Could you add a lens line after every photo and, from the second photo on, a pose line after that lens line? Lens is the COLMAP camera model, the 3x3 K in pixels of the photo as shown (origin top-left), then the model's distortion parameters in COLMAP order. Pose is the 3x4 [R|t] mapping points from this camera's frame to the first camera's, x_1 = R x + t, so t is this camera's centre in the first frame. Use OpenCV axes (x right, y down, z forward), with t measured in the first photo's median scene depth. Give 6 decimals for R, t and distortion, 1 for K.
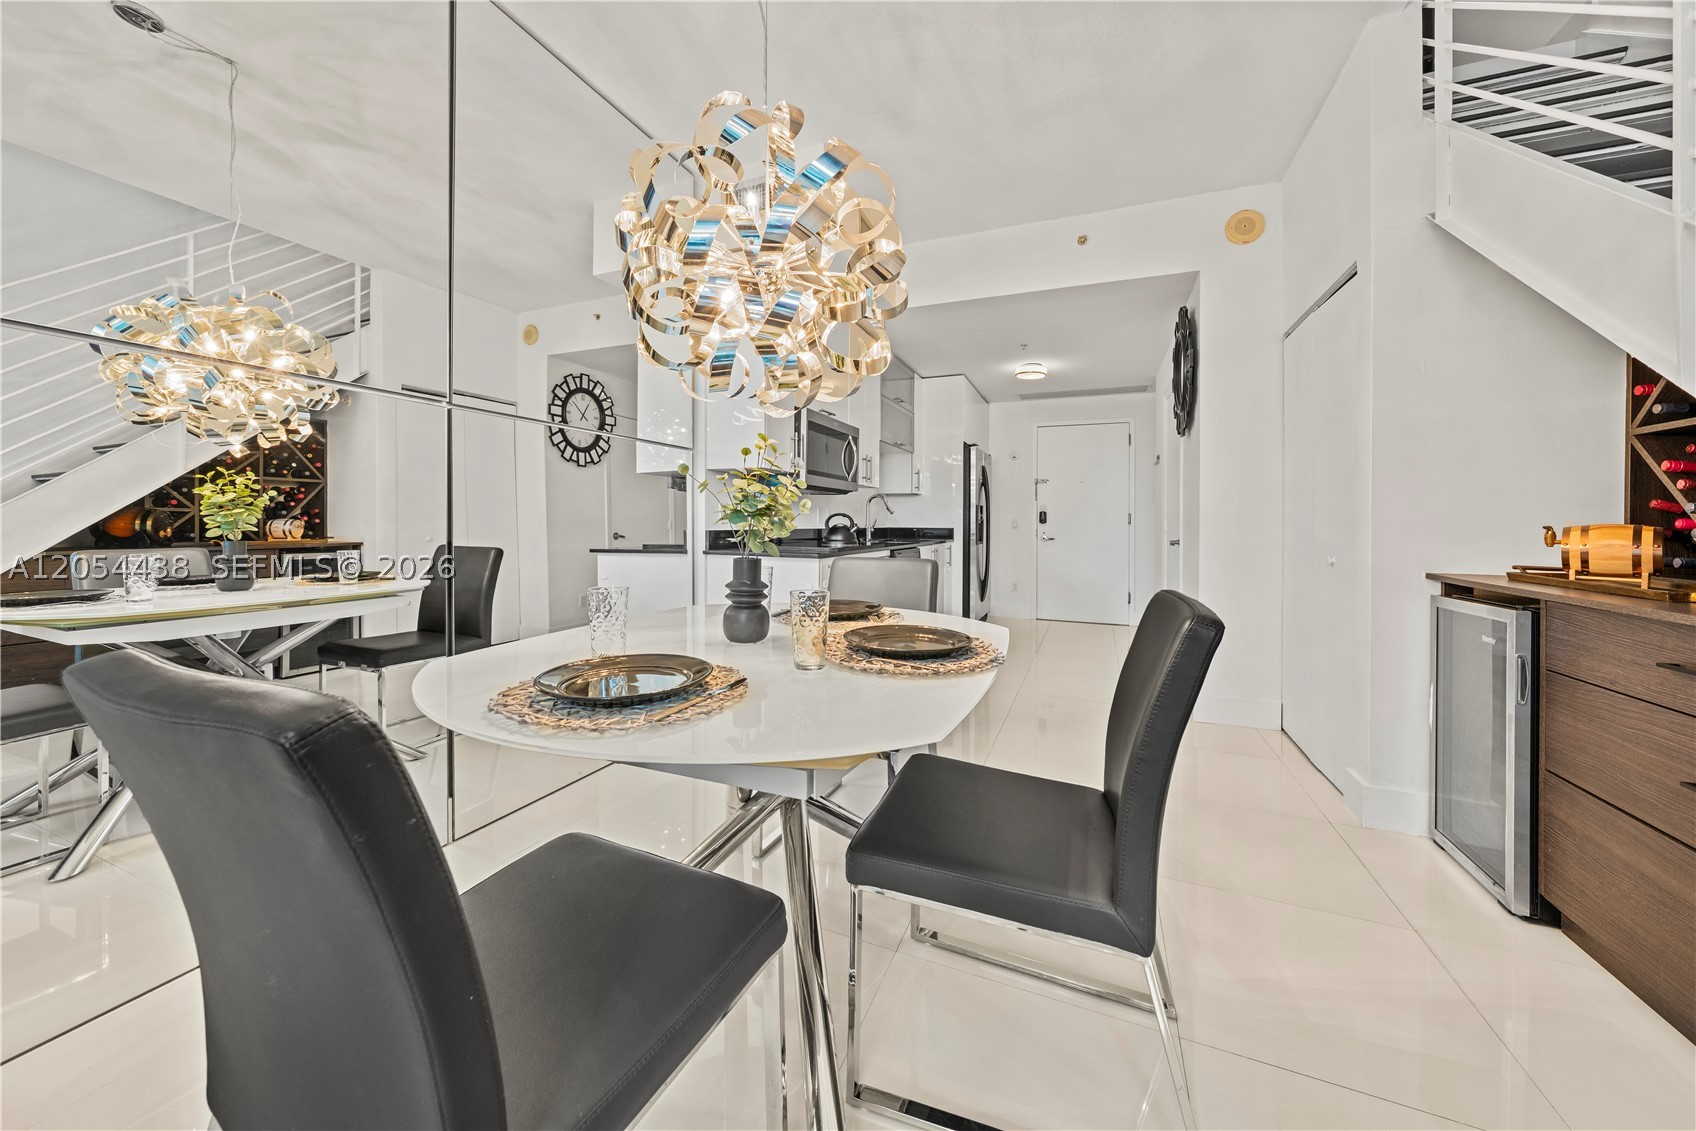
lens RADIAL K [[584.7, 0, 845.9], [0, 584.7, 528.9], [0, 0, 1]] dist [-0.000688, -0.000040]
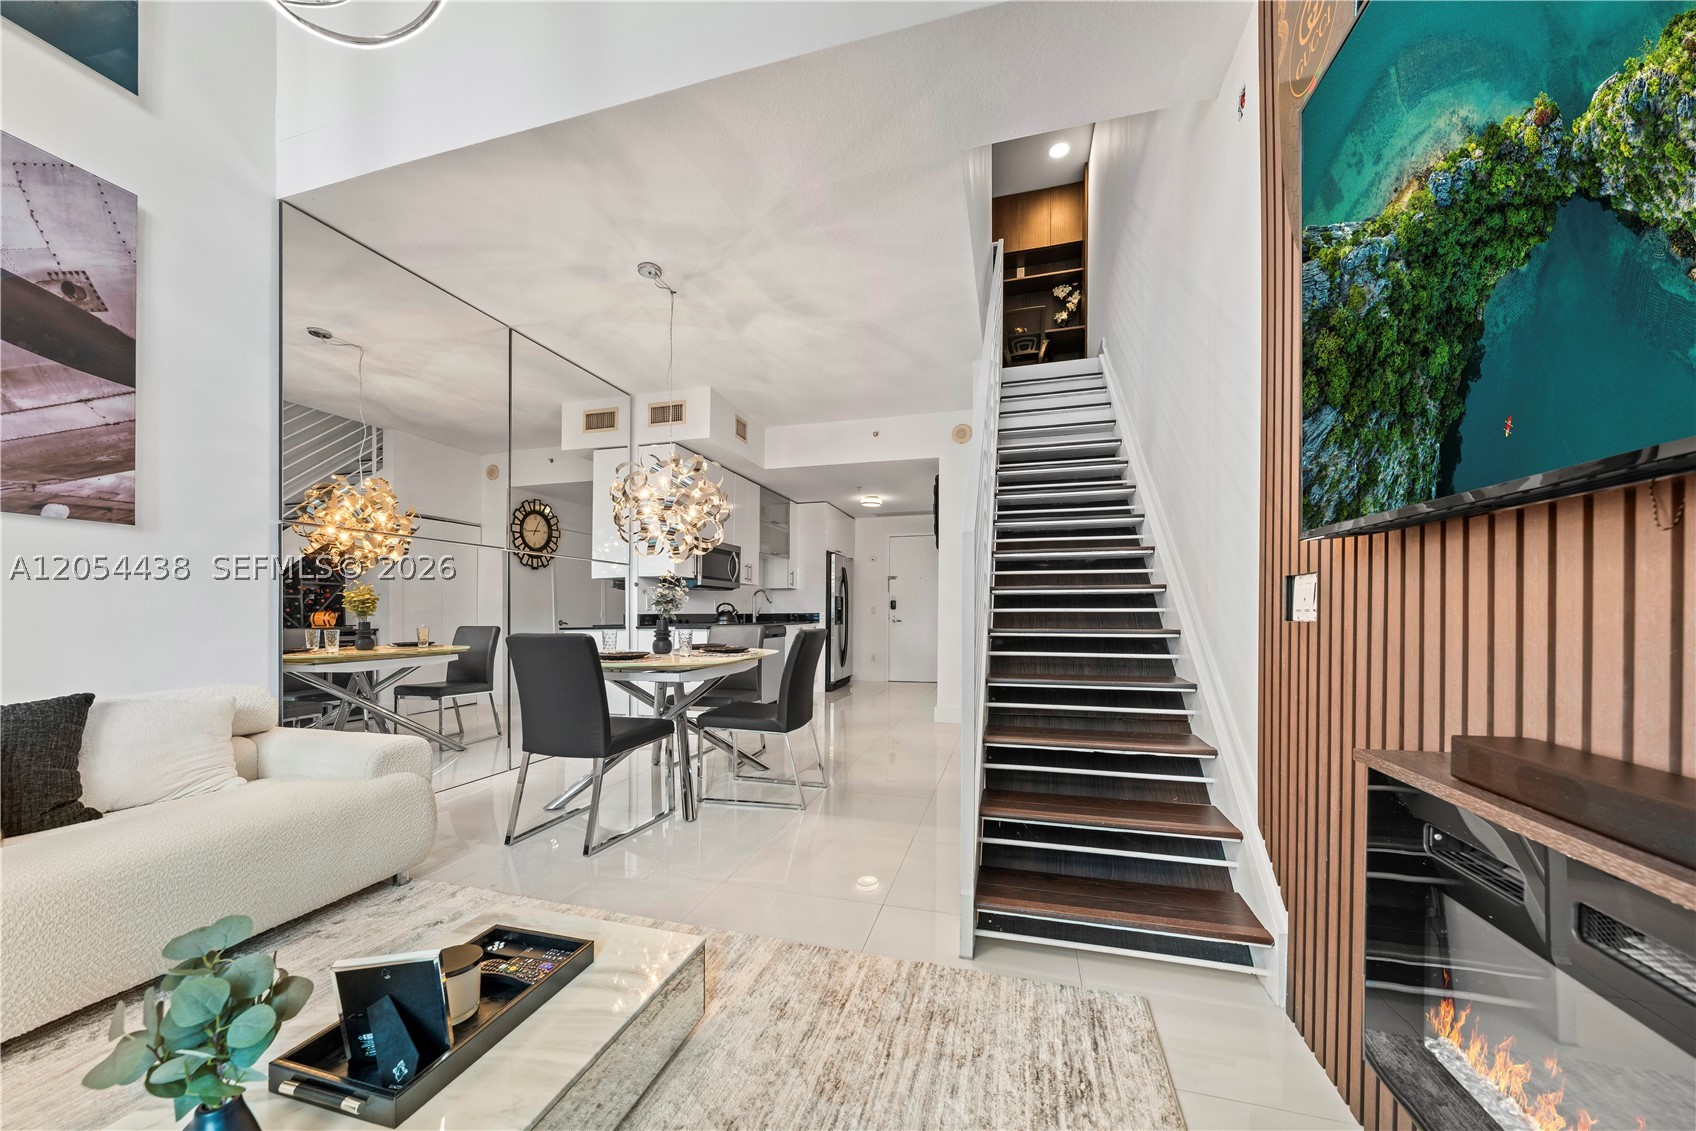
lens RADIAL K [[595.3, 0, 847.1], [0, 595.3, 607.9], [0, 0, 1]] dist [-0.000623, -0.000402]
pose [[0.991938, -0.011086, 0.126239, 0.081355], [0.013647, 0.999718, -0.019440, 0.015844], [-0.125988, 0.021007, 0.991809, -0.450704]]
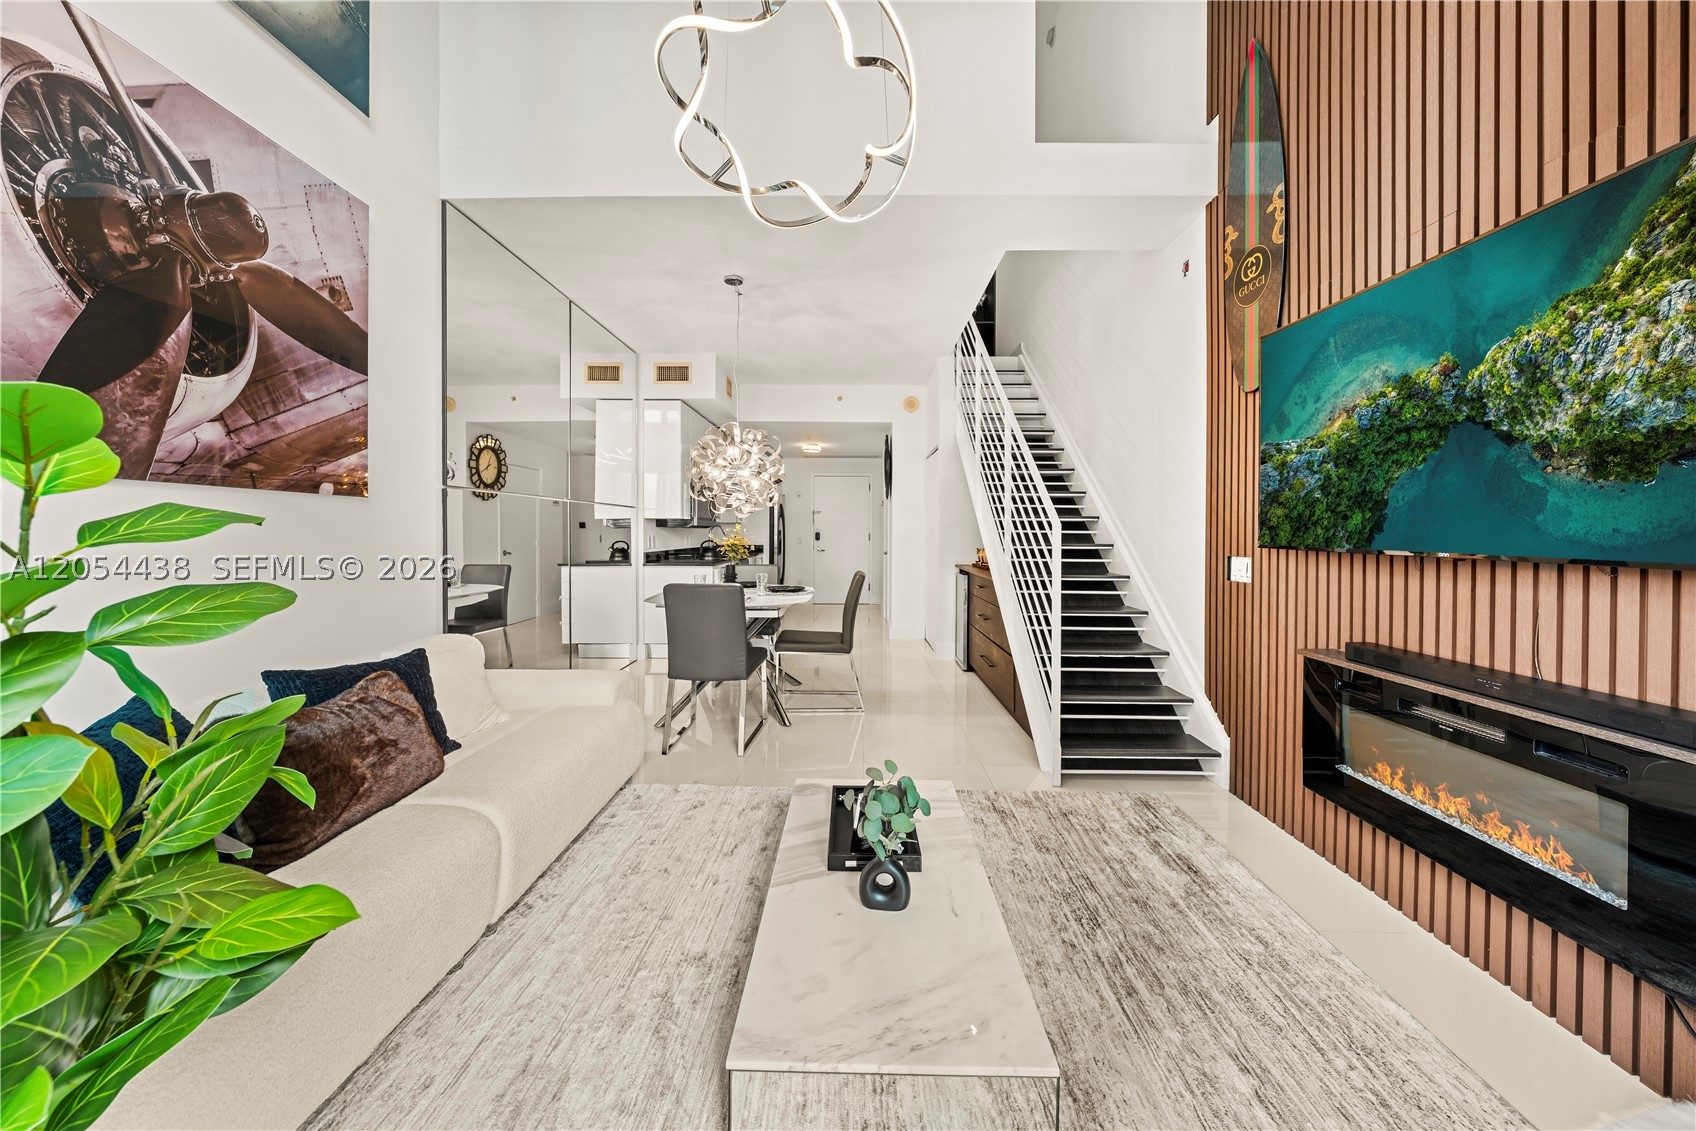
lens RADIAL K [[584.7, 0, 845.9], [0, 584.7, 528.9], [0, 0, 1]] dist [-0.000688, -0.000040]
pose [[0.927685, -0.002528, 0.373356, -0.211280], [0.009585, 0.999809, -0.017045, -0.024819], [-0.373242, 0.019391, 0.927531, -0.559504]]
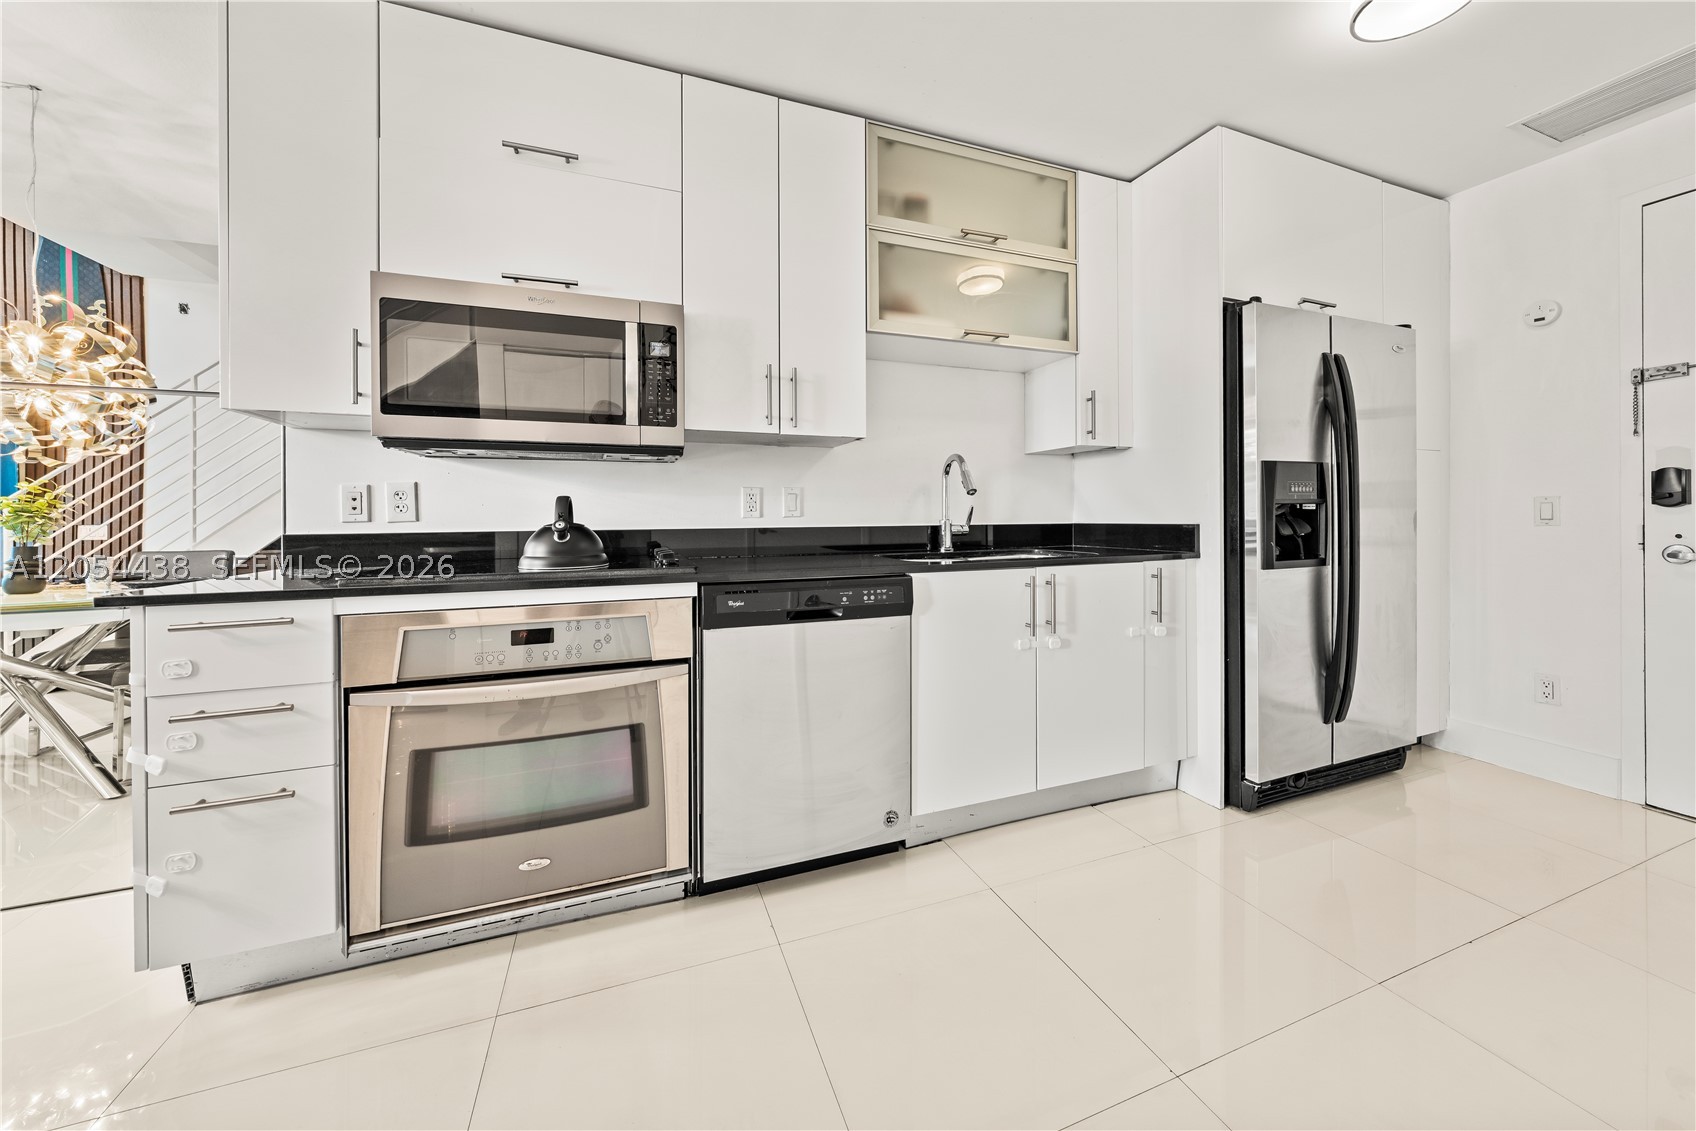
lens RADIAL K [[584.7, 0, 845.9], [0, 584.7, 528.9], [0, 0, 1]] dist [-0.000688, -0.000040]
pose [[0.686356, -0.008280, -0.727219, 0.343073], [0.006583, 0.999965, -0.005172, 0.001808], [0.727236, -0.001238, 0.686386, 0.611311]]
